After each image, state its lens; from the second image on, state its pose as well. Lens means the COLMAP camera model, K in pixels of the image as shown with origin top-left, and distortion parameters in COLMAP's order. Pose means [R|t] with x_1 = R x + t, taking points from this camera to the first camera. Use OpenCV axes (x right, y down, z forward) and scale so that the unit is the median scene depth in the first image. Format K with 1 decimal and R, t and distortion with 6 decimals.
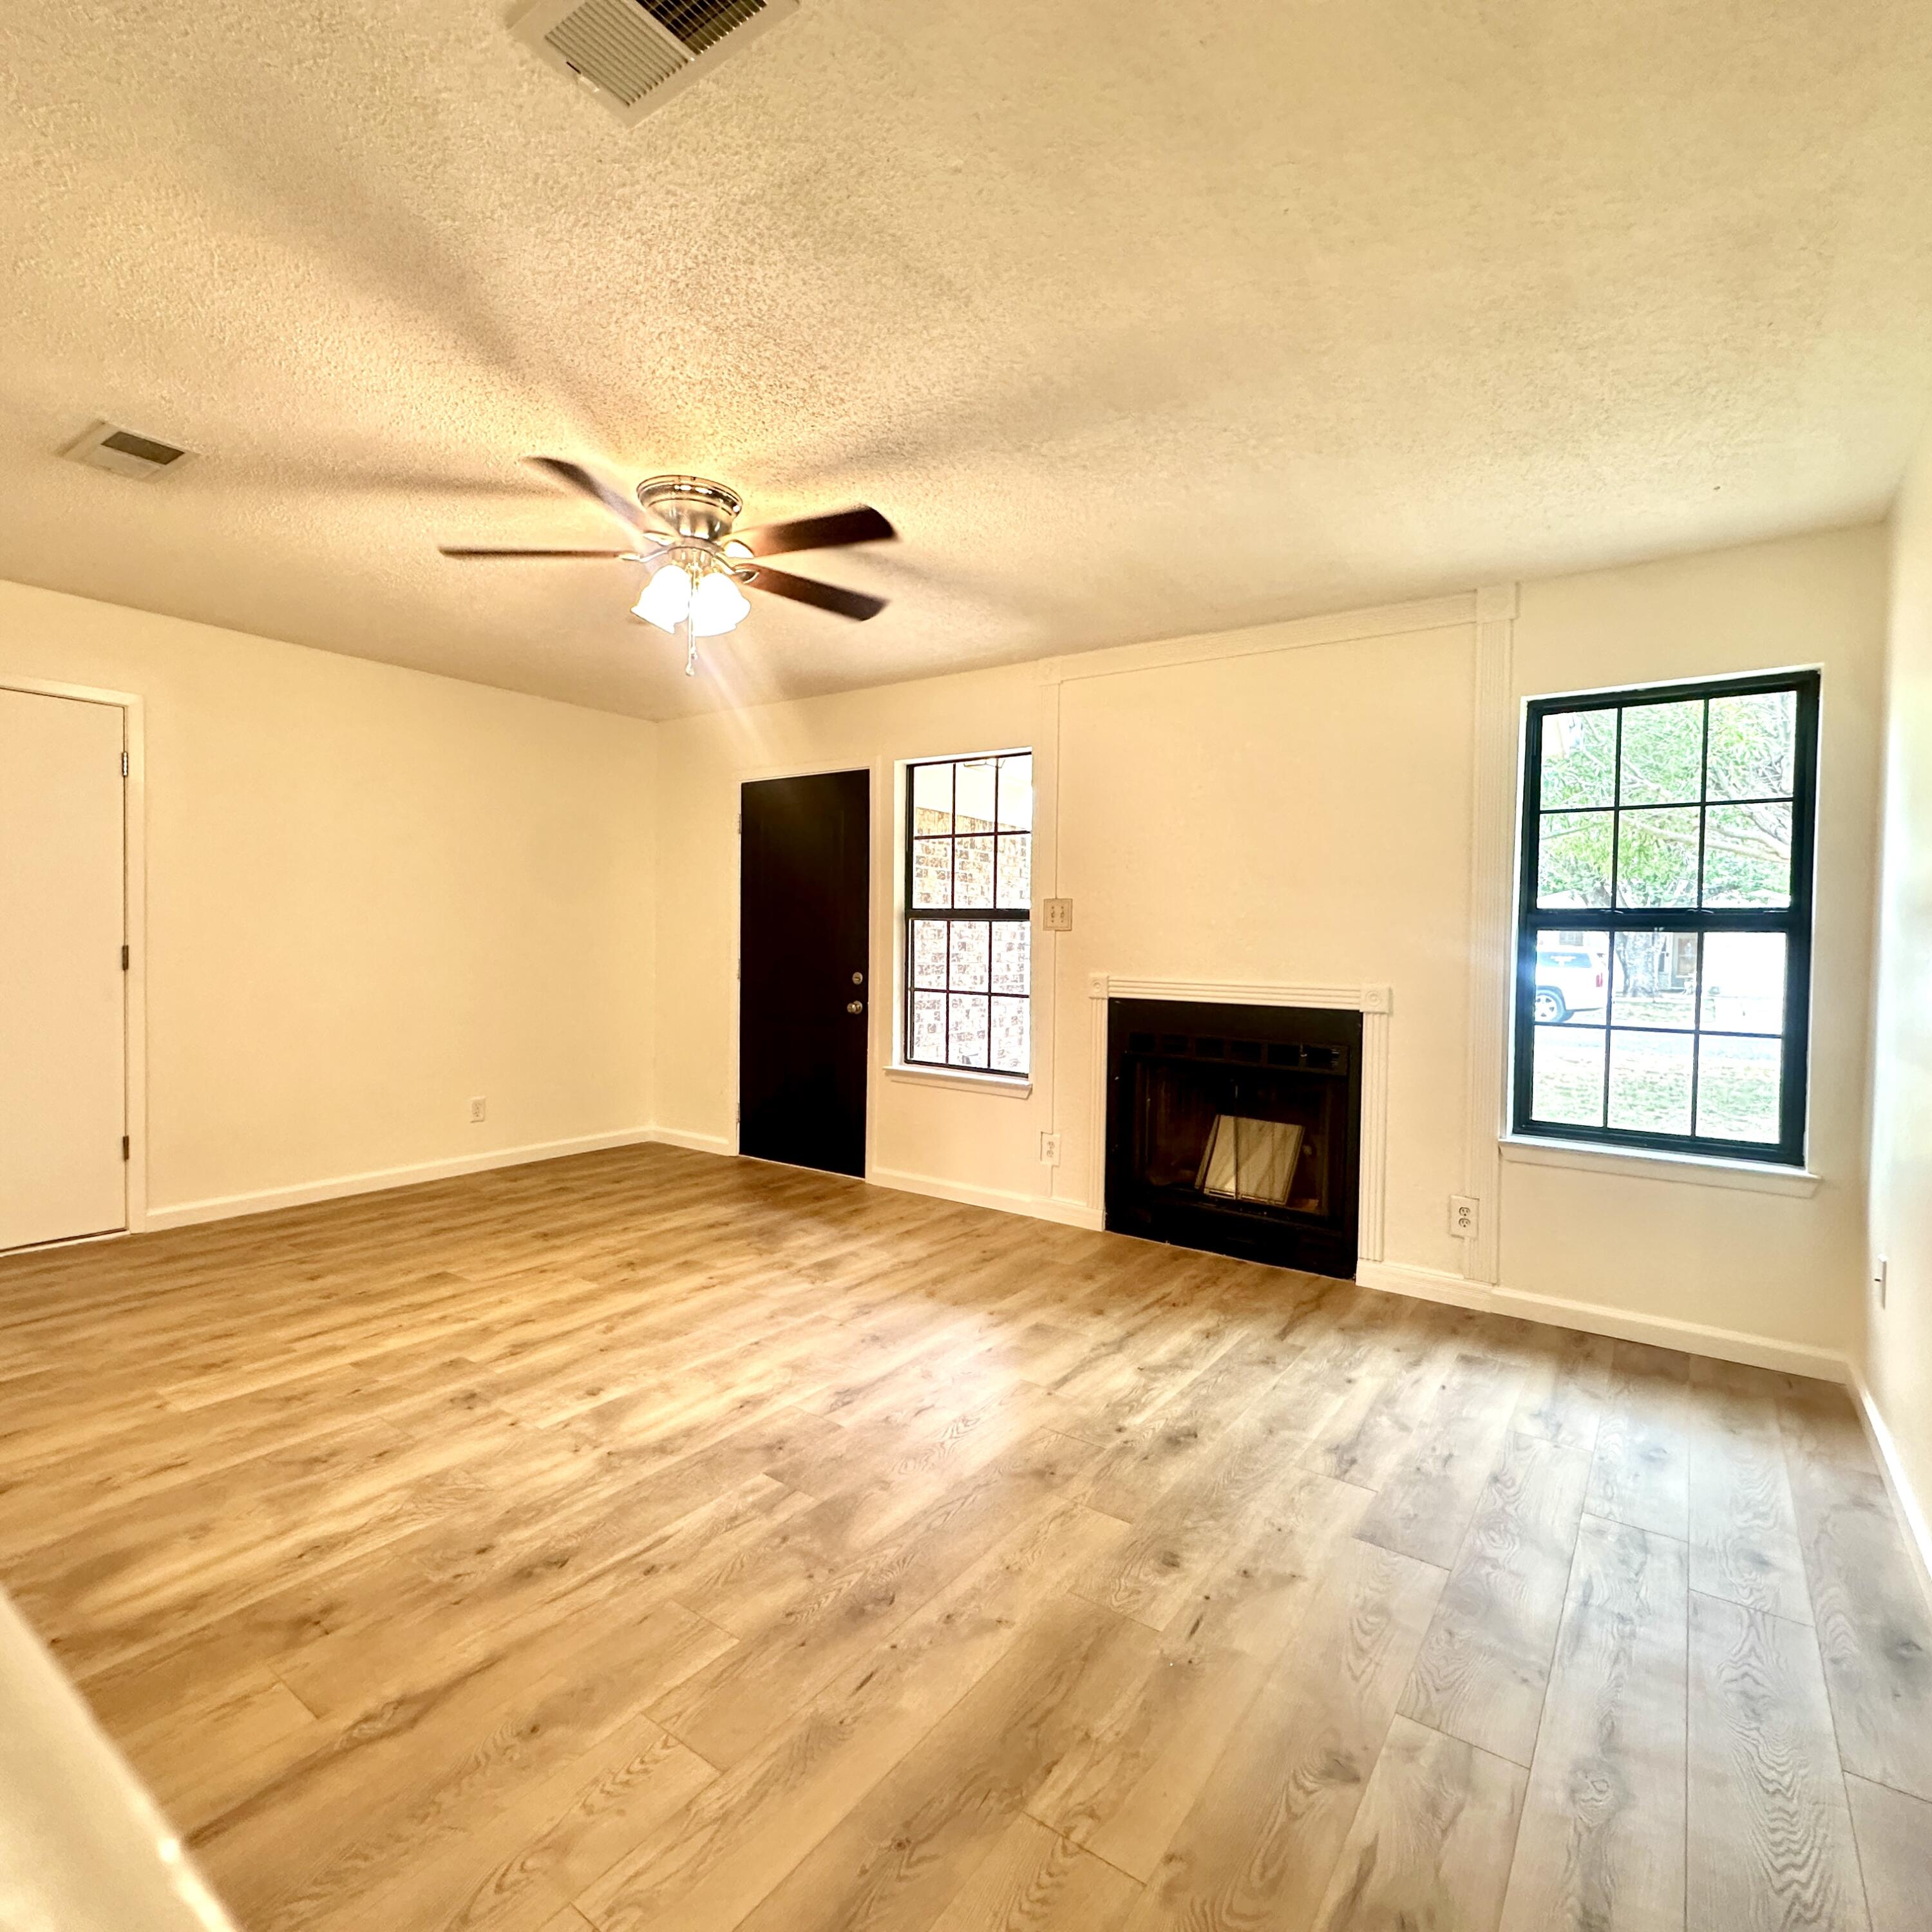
lens RADIAL K [[1024.8, 0, 955.7], [0, 1024.8, 952.1], [0, 0, 1]] dist [-0.001594, -0.000175]
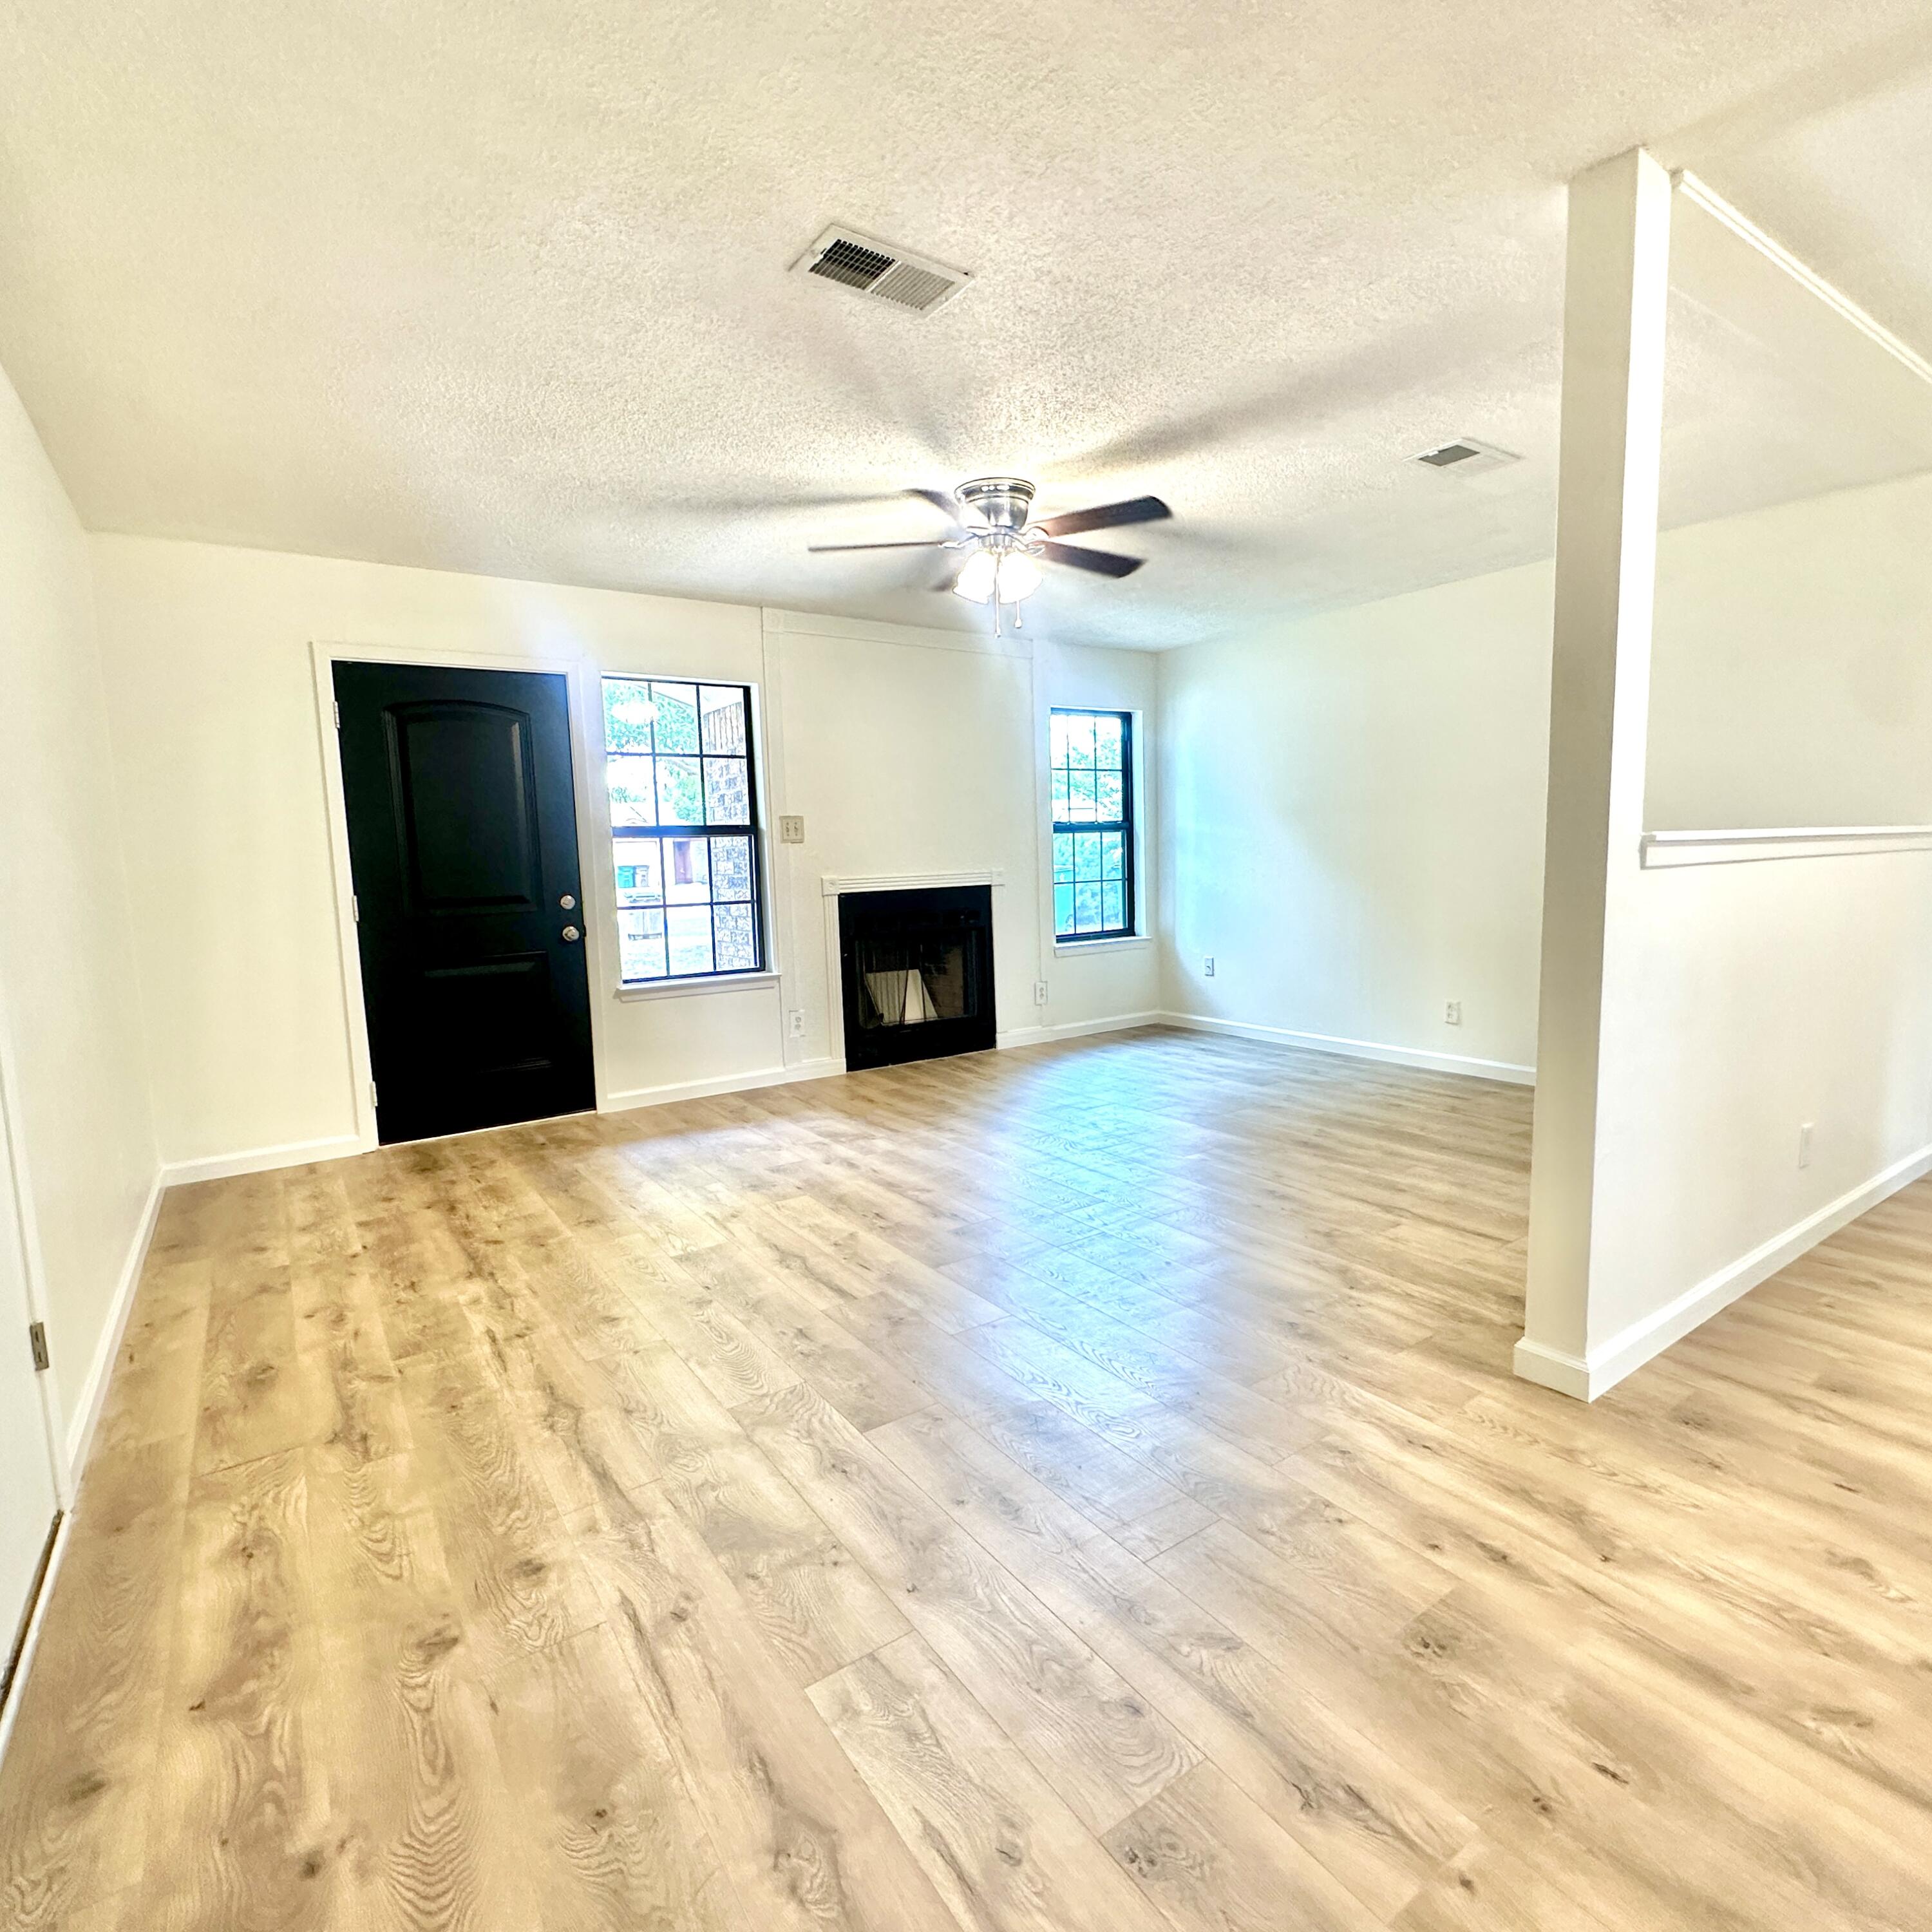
lens RADIAL K [[1024.8, 0, 967.4], [0, 1024.8, 975.4], [0, 0, 1]] dist [-0.001594, -0.000175]
pose [[0.345658, -0.147407, 0.926710, -1.100344], [0.046360, 0.989061, 0.140033, -0.029415], [-0.937214, -0.005441, 0.348711, 0.439448]]
